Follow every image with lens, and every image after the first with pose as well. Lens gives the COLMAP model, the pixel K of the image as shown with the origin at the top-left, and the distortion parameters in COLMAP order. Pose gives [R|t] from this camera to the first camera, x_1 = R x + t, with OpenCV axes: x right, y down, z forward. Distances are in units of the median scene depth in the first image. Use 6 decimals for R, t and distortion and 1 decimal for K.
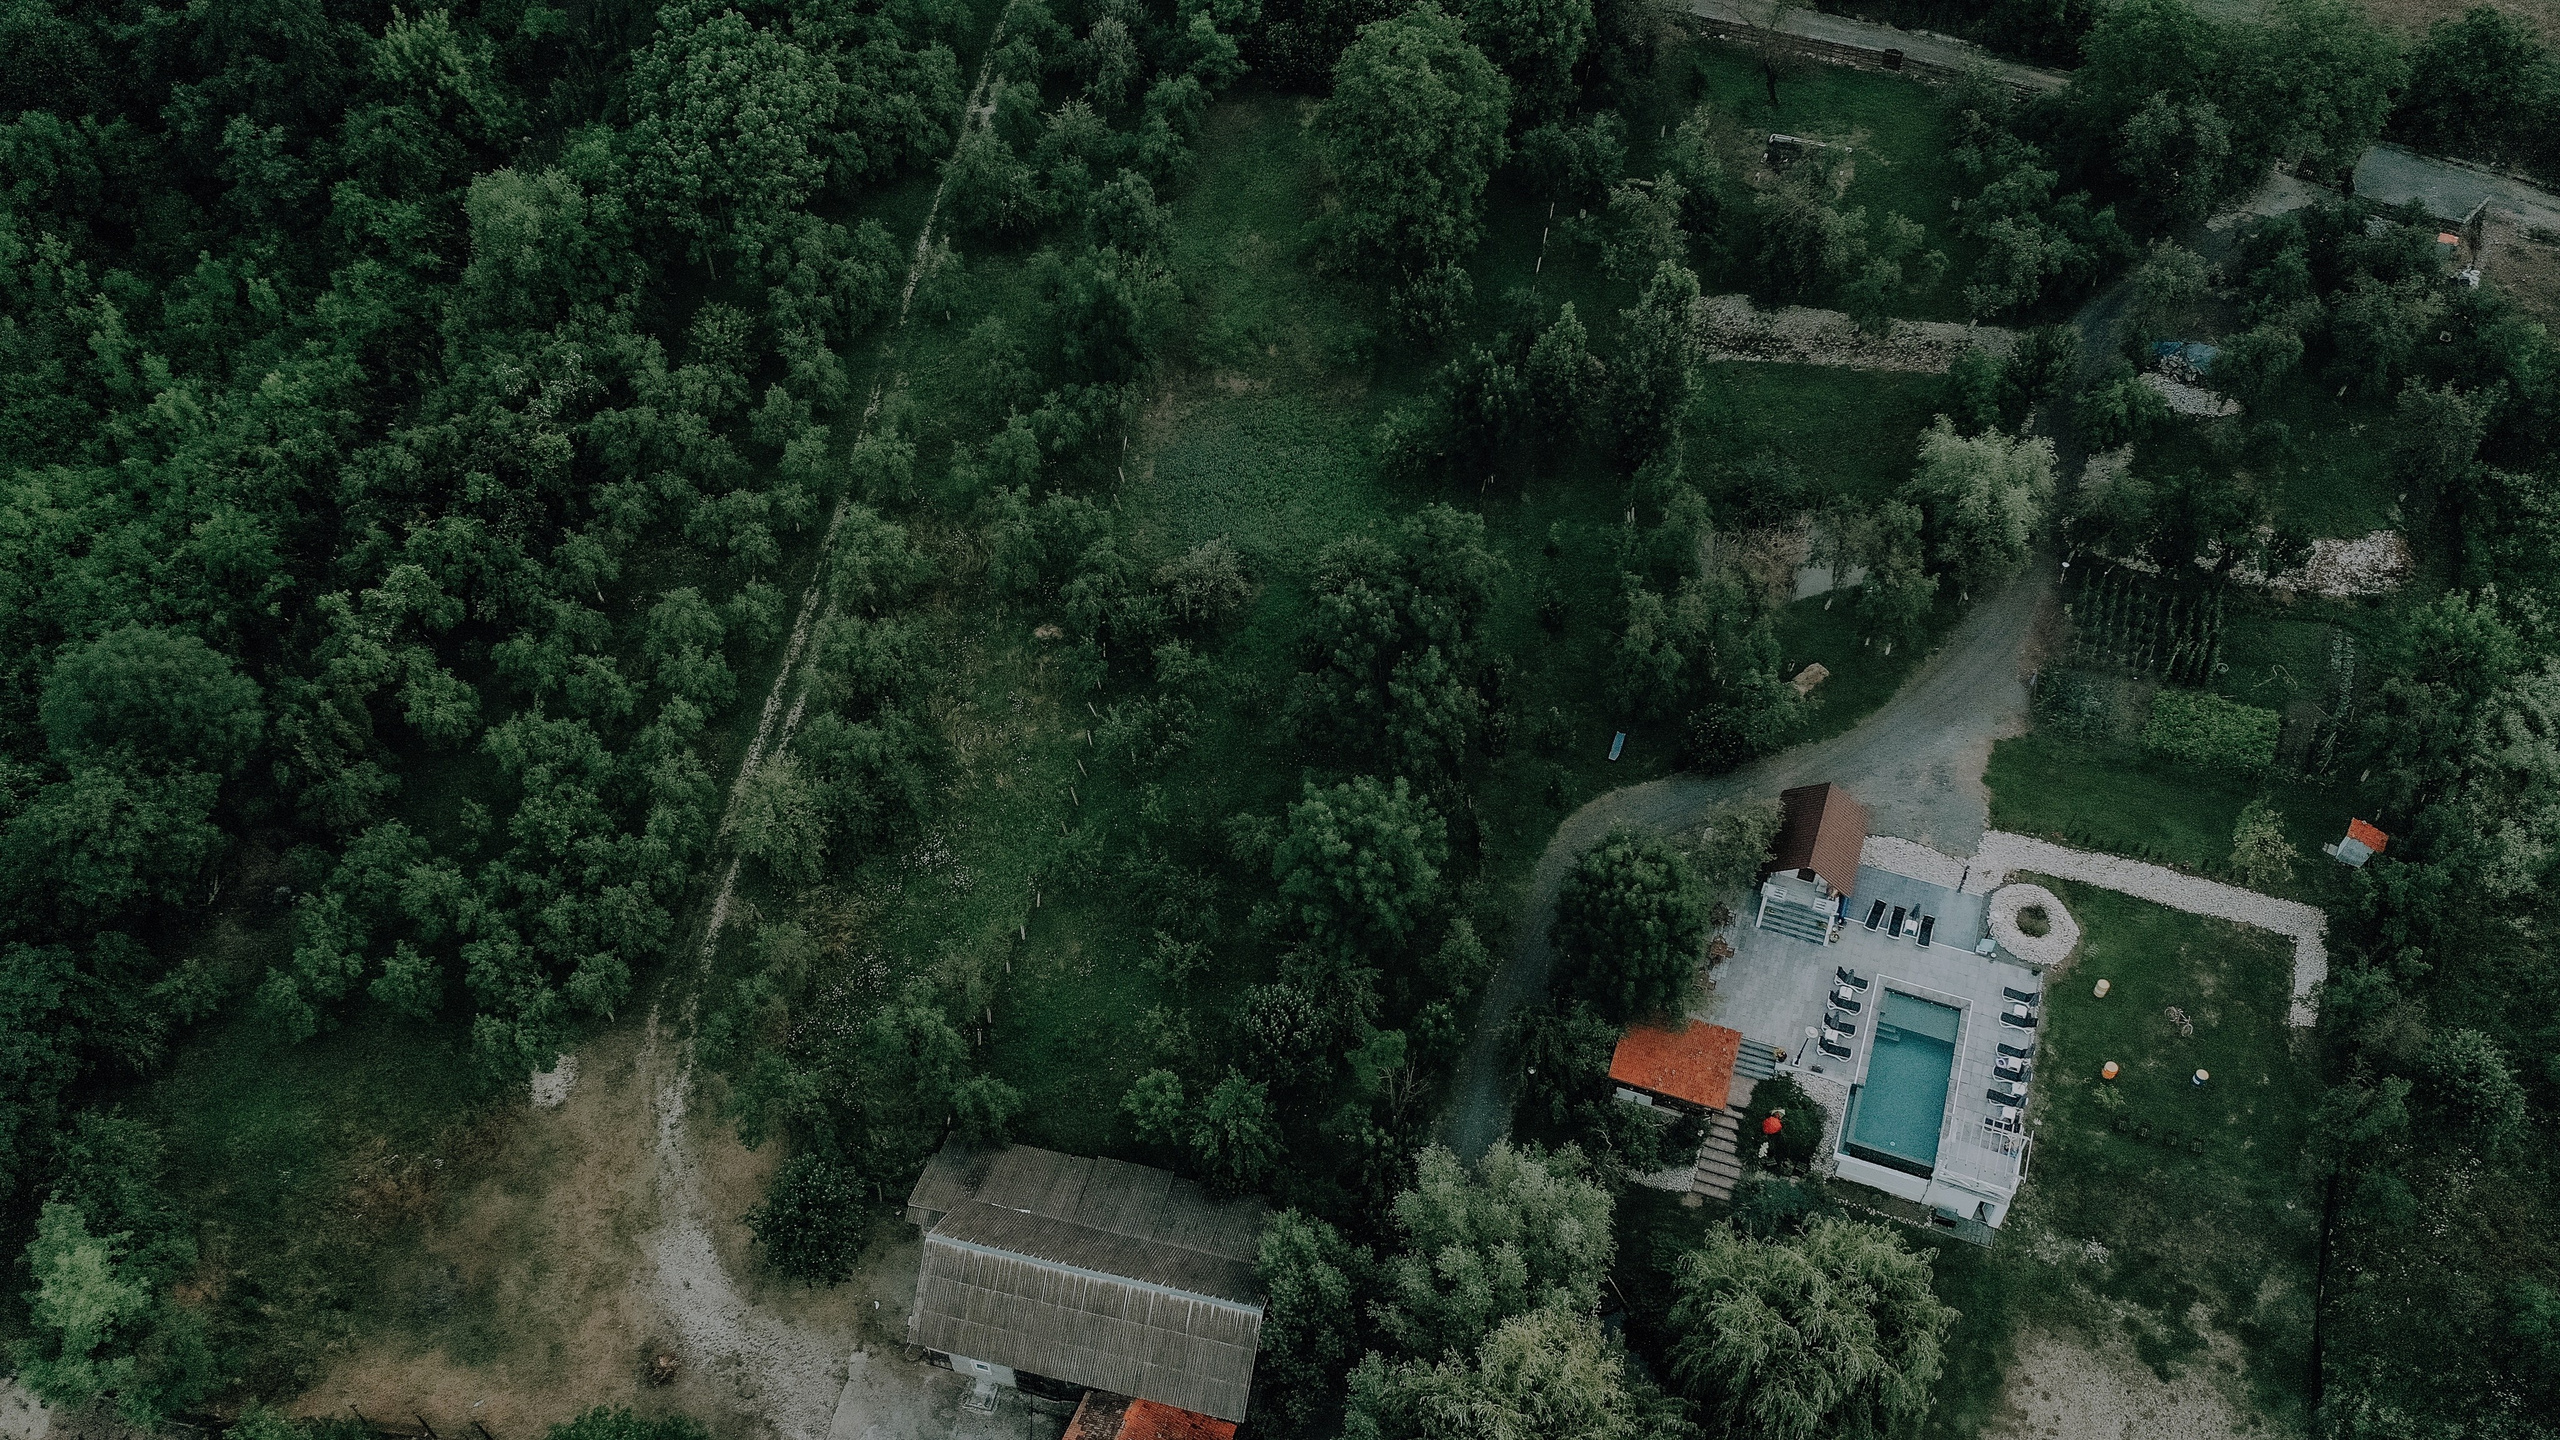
lens RADIAL K [[2038.1, 0, 1282.5], [0, 2038.1, 719.4], [0, 0, 1]] dist [0.018117, 0.005949]
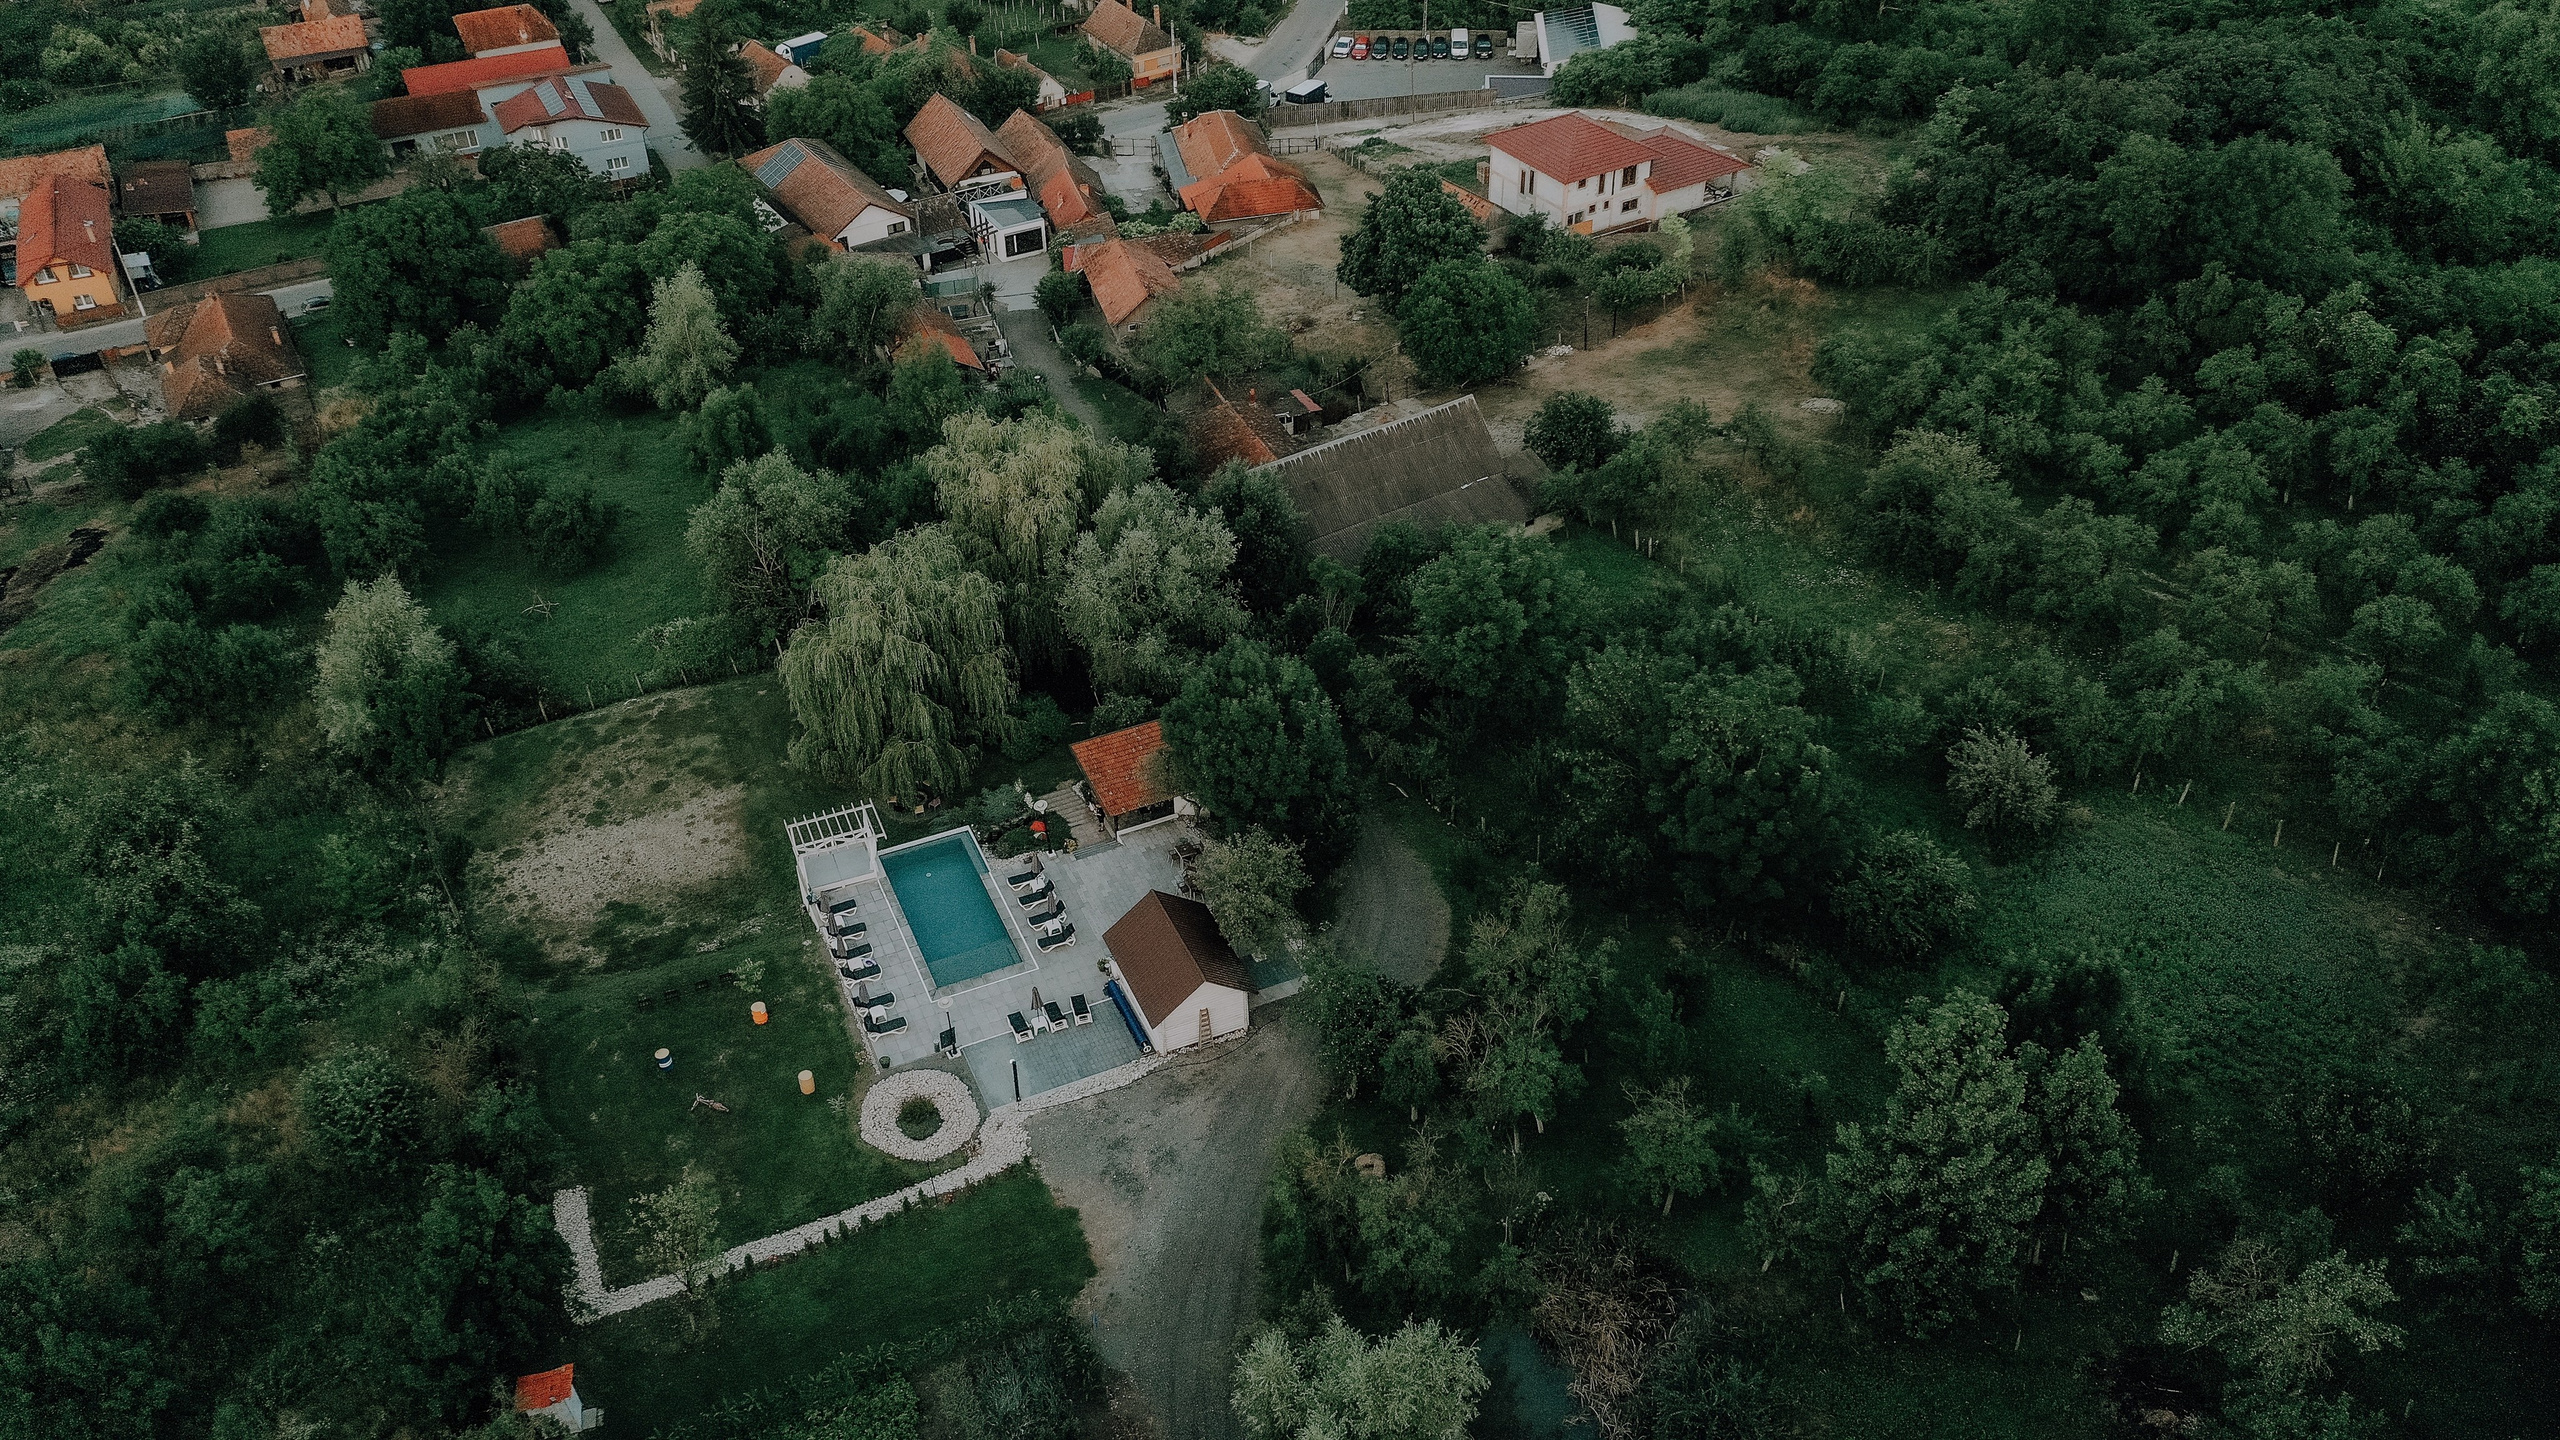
lens RADIAL K [[2038.1, 0, 1277.8], [0, 2038.1, 713.7], [0, 0, 1]] dist [0.018117, 0.005949]
pose [[-0.714865, 0.437730, -0.545307, 0.639688], [-0.508333, 0.210187, 0.835116, -0.654633], [0.480172, 0.874193, 0.072257, 0.905490]]
